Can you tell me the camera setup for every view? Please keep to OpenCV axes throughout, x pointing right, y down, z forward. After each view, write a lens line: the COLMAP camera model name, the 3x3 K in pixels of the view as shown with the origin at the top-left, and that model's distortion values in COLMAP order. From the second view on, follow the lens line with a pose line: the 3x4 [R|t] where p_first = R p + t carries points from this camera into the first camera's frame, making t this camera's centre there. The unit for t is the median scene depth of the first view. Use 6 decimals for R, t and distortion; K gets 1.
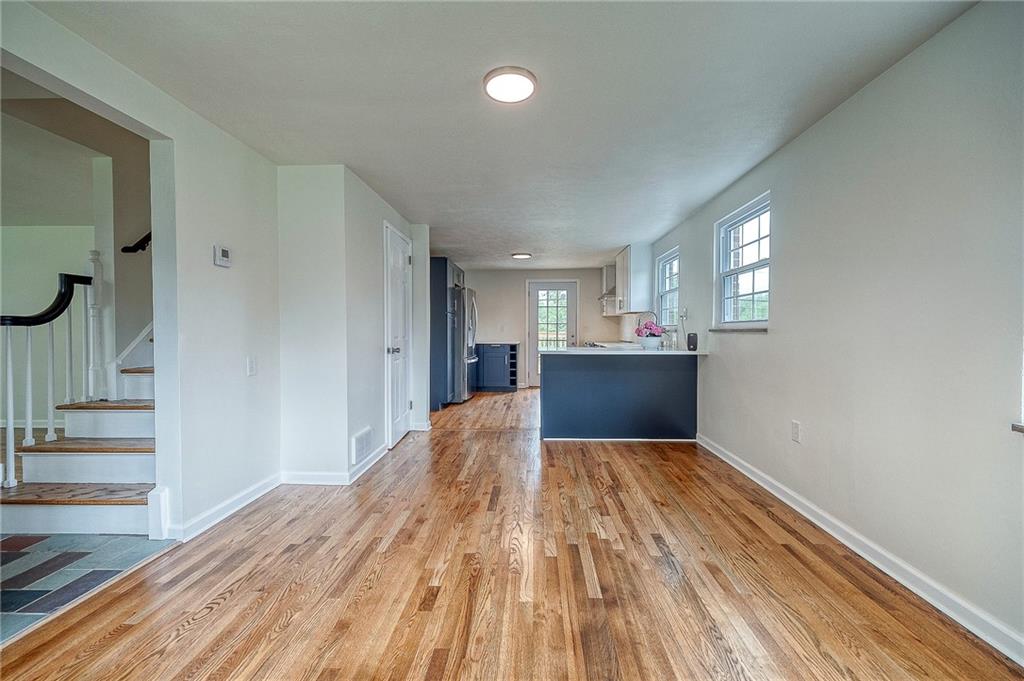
lens RADIAL K [[433.6, 0, 514.0], [0, 433.6, 340.4], [0, 0, 1]] dist [0.008342, -0.000350]
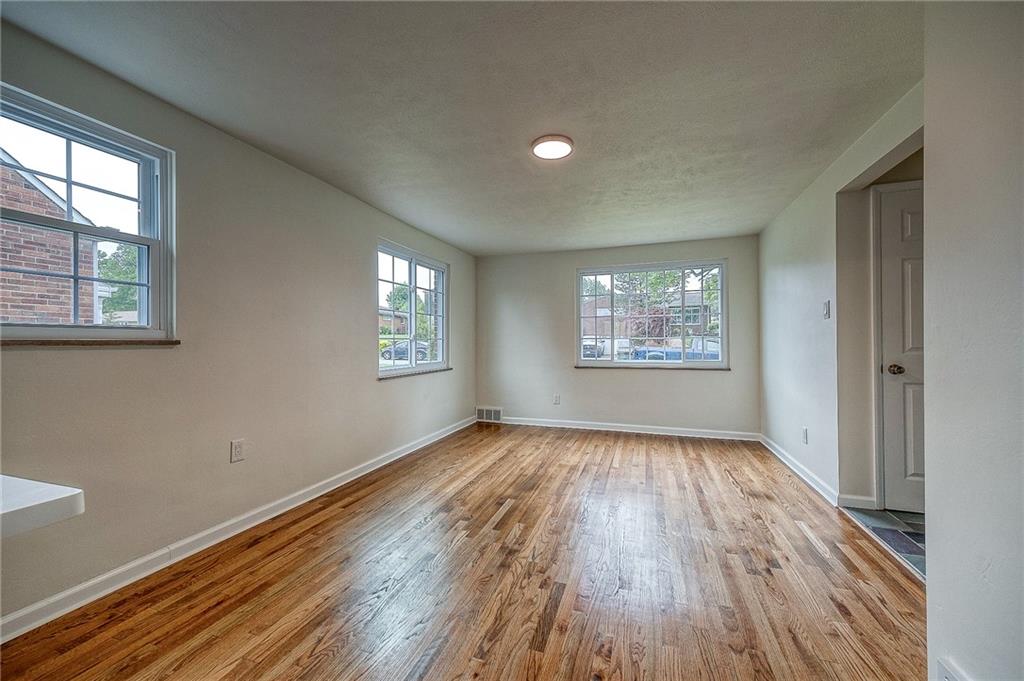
lens RADIAL K [[389.9, 0, 515.9], [0, 389.9, 341.3], [0, 0, 1]] dist [-0.000567, -0.000040]
pose [[-0.963331, 0.006937, 0.268227, -0.155200], [0.011733, 0.999799, 0.016283, -0.033165], [-0.268060, 0.018833, -0.963218, 1.591275]]
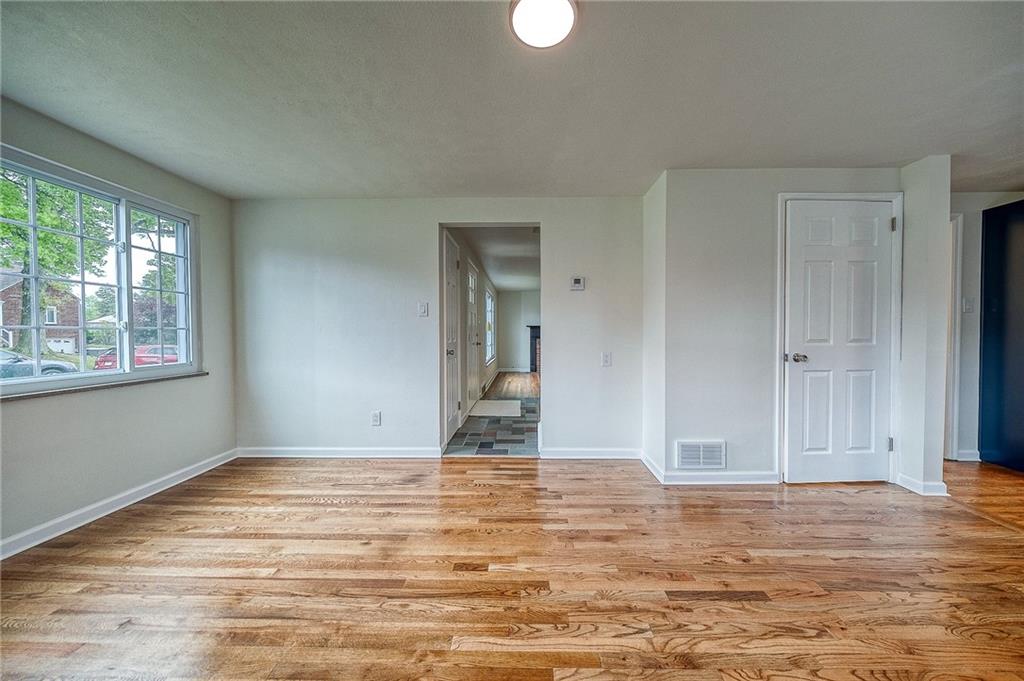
lens RADIAL K [[341.3, 0, 516.7], [0, 341.3, 337.7], [0, 0, 1]] dist [-0.000618, -0.000253]
pose [[0.026366, 0.018748, -0.999477, 0.457862], [-0.016883, 0.999690, 0.018307, -0.022657], [0.999510, 0.016392, 0.026674, 0.708173]]
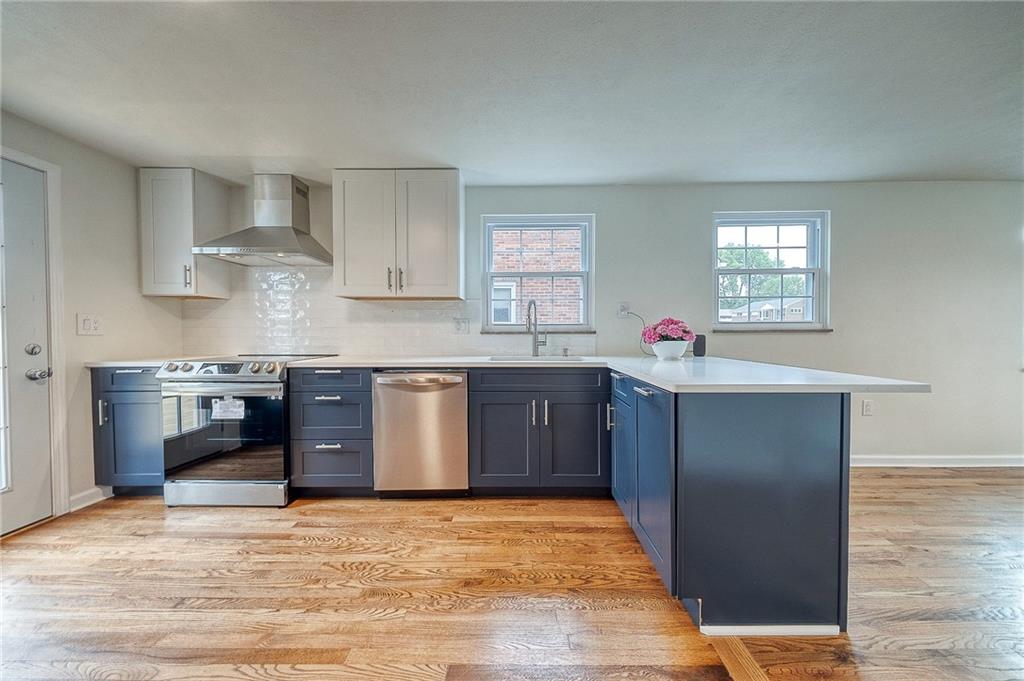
lens RADIAL K [[344.2, 0, 515.7], [0, 344.2, 338.6], [0, 0, 1]] dist [0.001762, -0.000253]
pose [[-0.042688, -0.014927, 0.998977, -0.332938], [0.024423, 0.999574, 0.015979, -0.041697], [-0.998790, 0.025080, -0.042306, 2.028691]]
